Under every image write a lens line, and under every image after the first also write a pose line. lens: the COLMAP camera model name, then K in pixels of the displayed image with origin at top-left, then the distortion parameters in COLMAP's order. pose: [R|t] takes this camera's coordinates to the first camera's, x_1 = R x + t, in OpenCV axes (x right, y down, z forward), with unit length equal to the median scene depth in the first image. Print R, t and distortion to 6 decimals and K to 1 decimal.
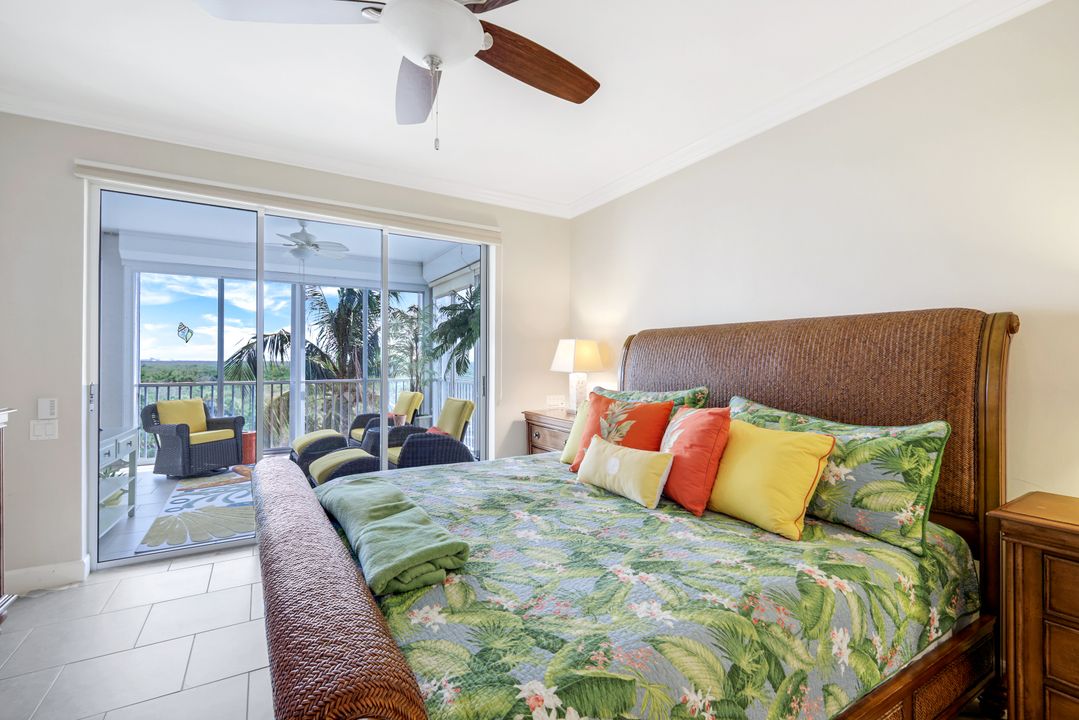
lens RADIAL K [[480.8, 0, 535.8], [0, 480.8, 363.2], [0, 0, 1]] dist [0.002454, 0.000327]
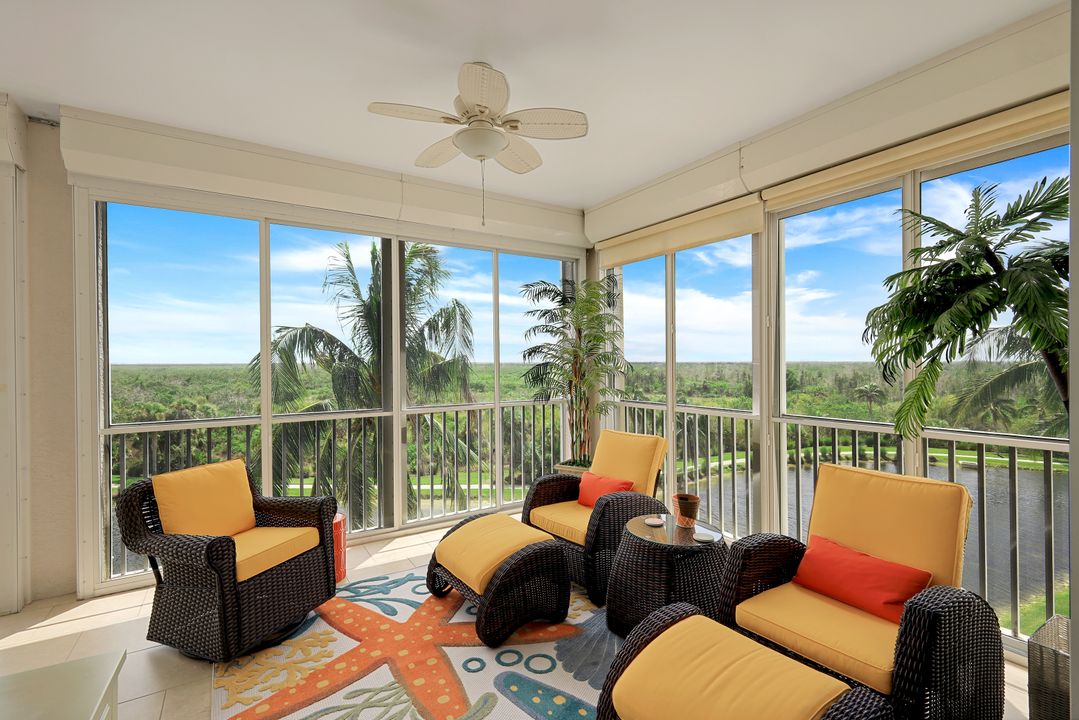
lens RADIAL K [[480.8, 0, 535.8], [0, 480.8, 363.2], [0, 0, 1]] dist [0.002454, 0.000327]
pose [[0.998900, -0.011779, 0.045392, -0.426234], [0.011610, 0.999925, 0.003980, -0.023148], [-0.045435, -0.003448, 0.998961, 0.507978]]
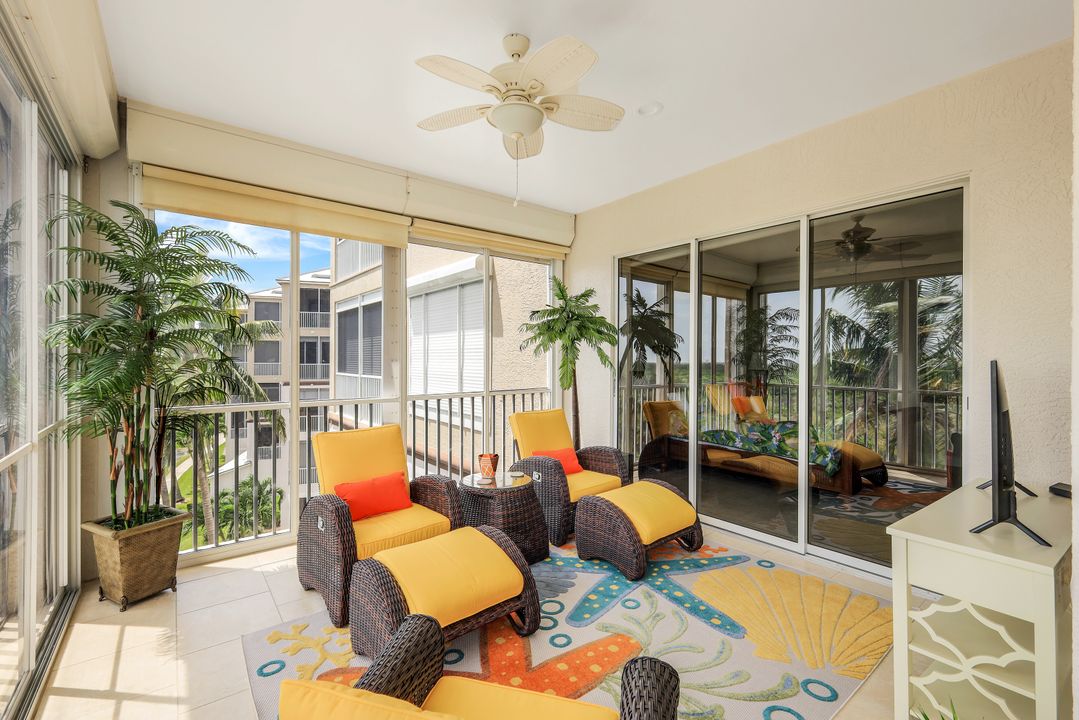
lens RADIAL K [[480.8, 0, 535.8], [0, 480.8, 363.2], [0, 0, 1]] dist [0.002454, 0.000327]
pose [[-0.144780, -0.015346, 0.989345, -0.840742], [-0.002155, 0.999882, 0.015194, -0.017925], [-0.989462, 0.000067, -0.144796, 0.960561]]
